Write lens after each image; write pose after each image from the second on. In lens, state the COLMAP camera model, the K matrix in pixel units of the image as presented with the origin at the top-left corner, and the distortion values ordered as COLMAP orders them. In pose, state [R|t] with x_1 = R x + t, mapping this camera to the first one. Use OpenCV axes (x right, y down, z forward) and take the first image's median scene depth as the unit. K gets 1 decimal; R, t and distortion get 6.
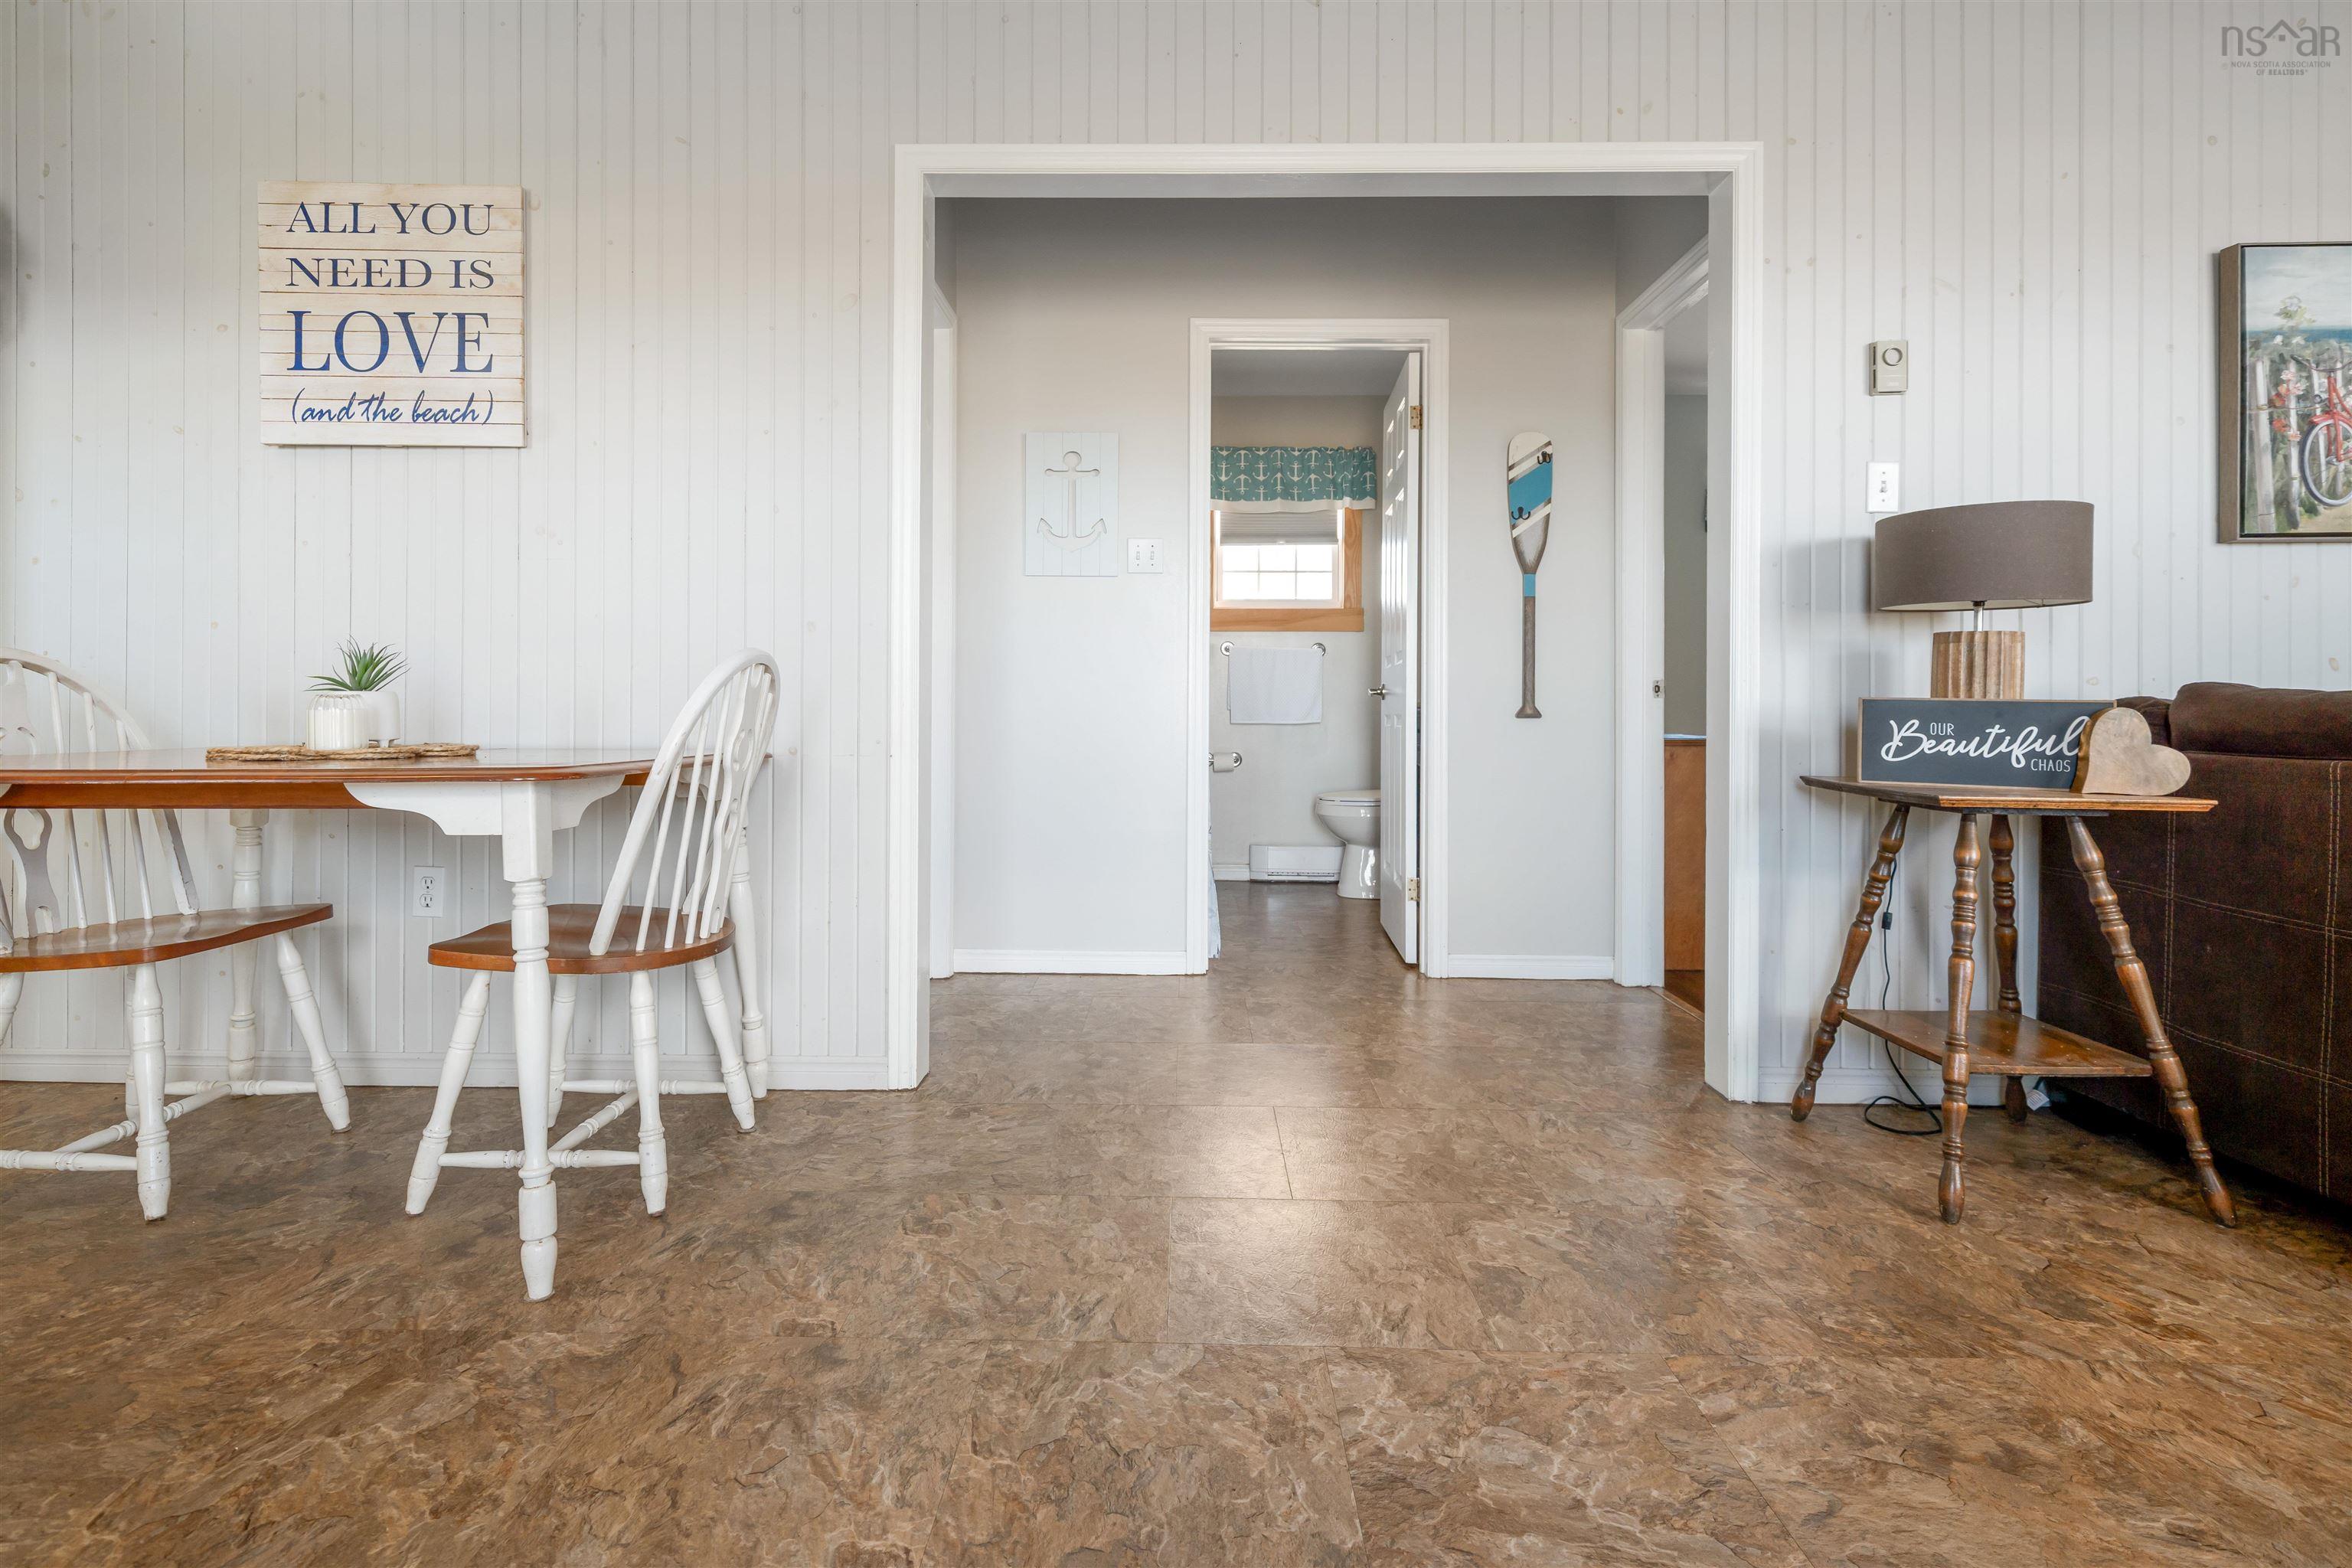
lens RADIAL K [[1071.8, 0, 1153.3], [0, 1071.8, 702.9], [0, 0, 1]] dist [-0.003433, 0.000755]
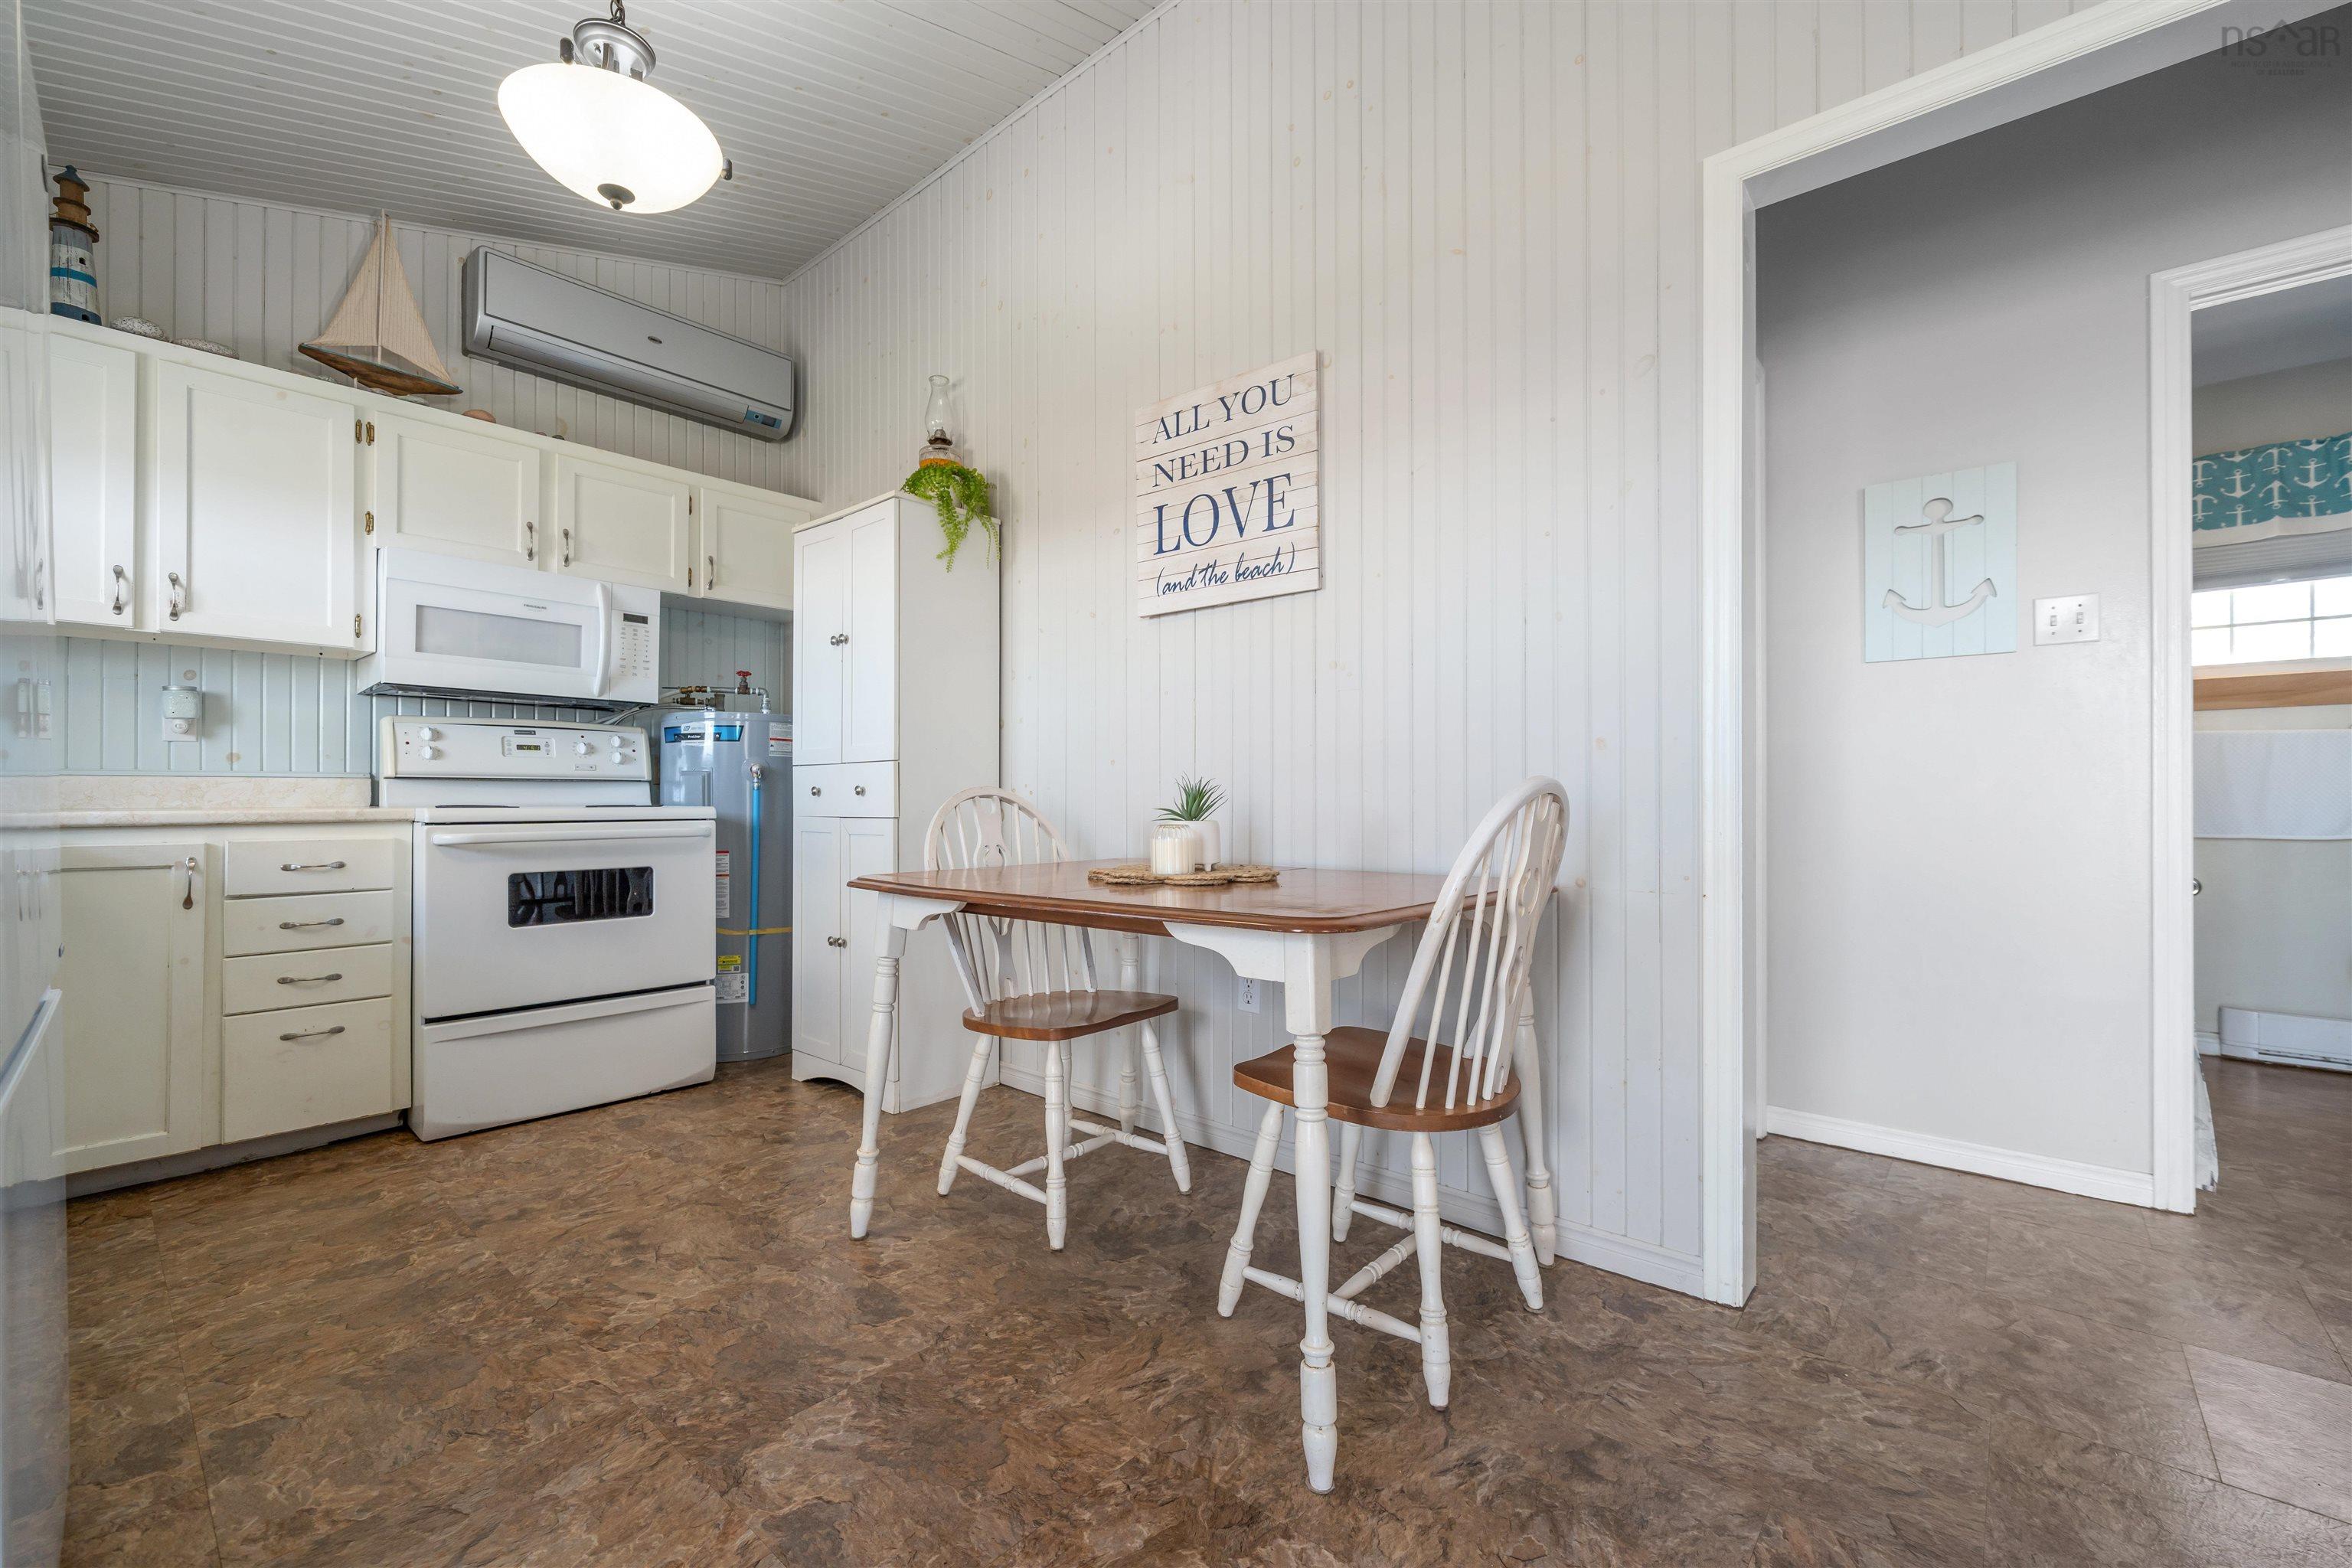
lens RADIAL K [[934.2, 0, 1171.3], [0, 934.2, 789.7], [0, 0, 1]] dist [0.000529, 0.000532]
pose [[0.755849, -0.008848, -0.654686, -0.088772], [0.003541, 0.999949, -0.009425, -0.029347], [0.654737, 0.004806, 0.755842, 0.197680]]
